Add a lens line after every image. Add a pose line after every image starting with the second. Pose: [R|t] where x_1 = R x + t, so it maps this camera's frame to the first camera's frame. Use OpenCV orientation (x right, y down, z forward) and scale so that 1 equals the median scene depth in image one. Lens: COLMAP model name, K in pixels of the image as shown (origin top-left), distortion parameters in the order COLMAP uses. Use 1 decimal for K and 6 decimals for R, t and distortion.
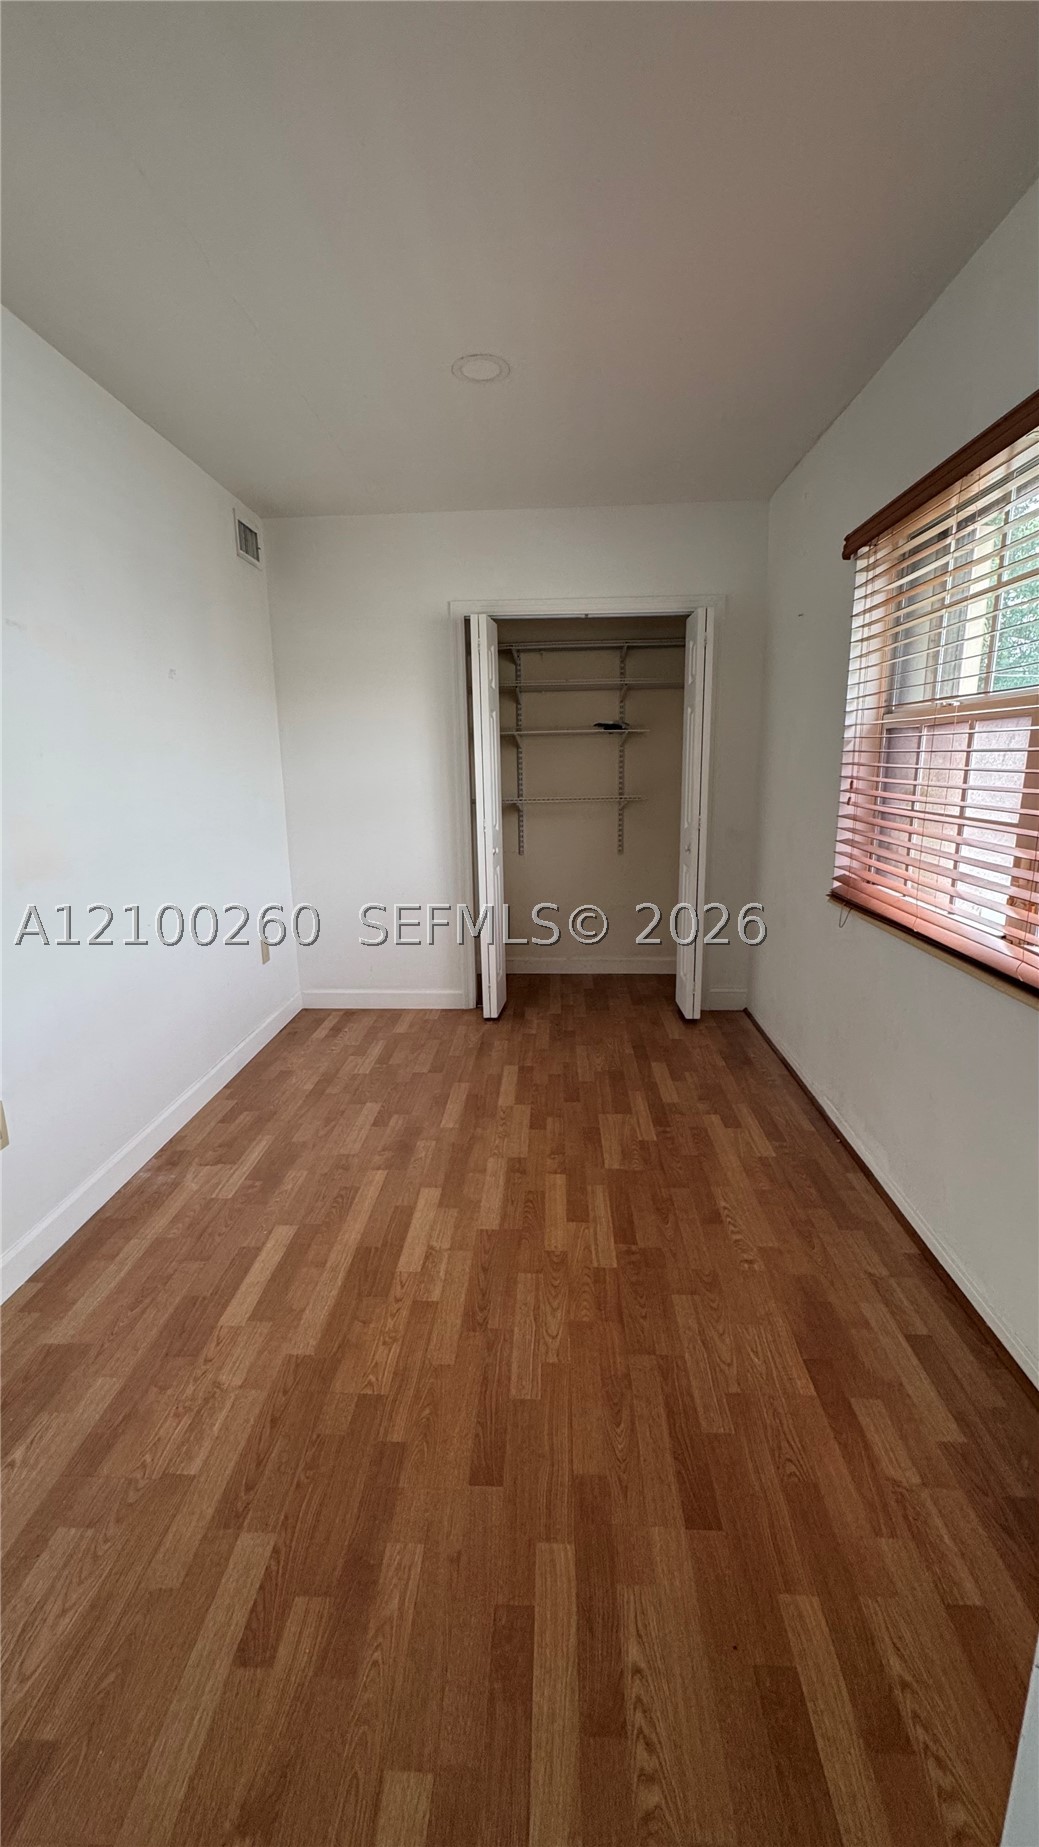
lens RADIAL K [[741.4, 0, 523.9], [0, 741.4, 922.3], [0, 0, 1]] dist [-0.003715, 0.000043]
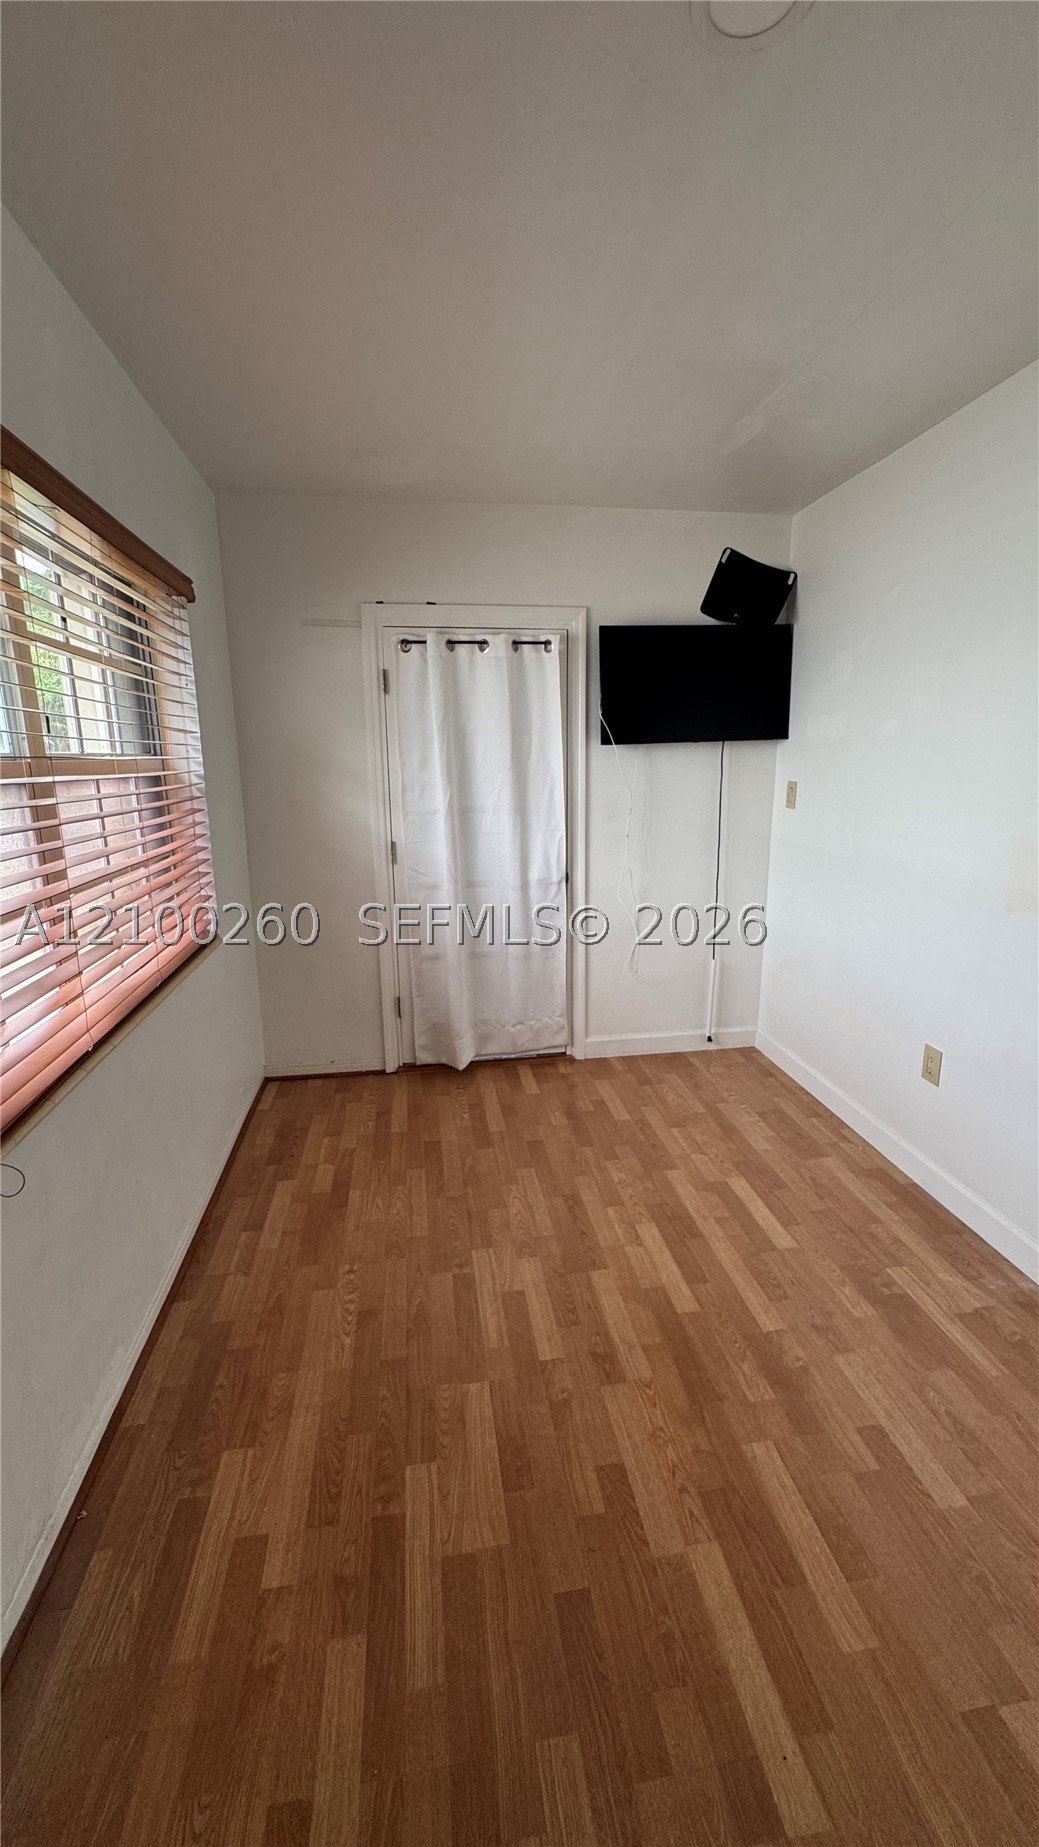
lens RADIAL K [[741.4, 0, 522.9], [0, 741.4, 924.2], [0, 0, 1]] dist [-0.003715, 0.000043]
pose [[-0.981635, 0.063253, -0.179977, 0.211757], [-0.018787, 0.906793, 0.421158, -0.449089], [0.189842, 0.416805, -0.888951, 1.737617]]
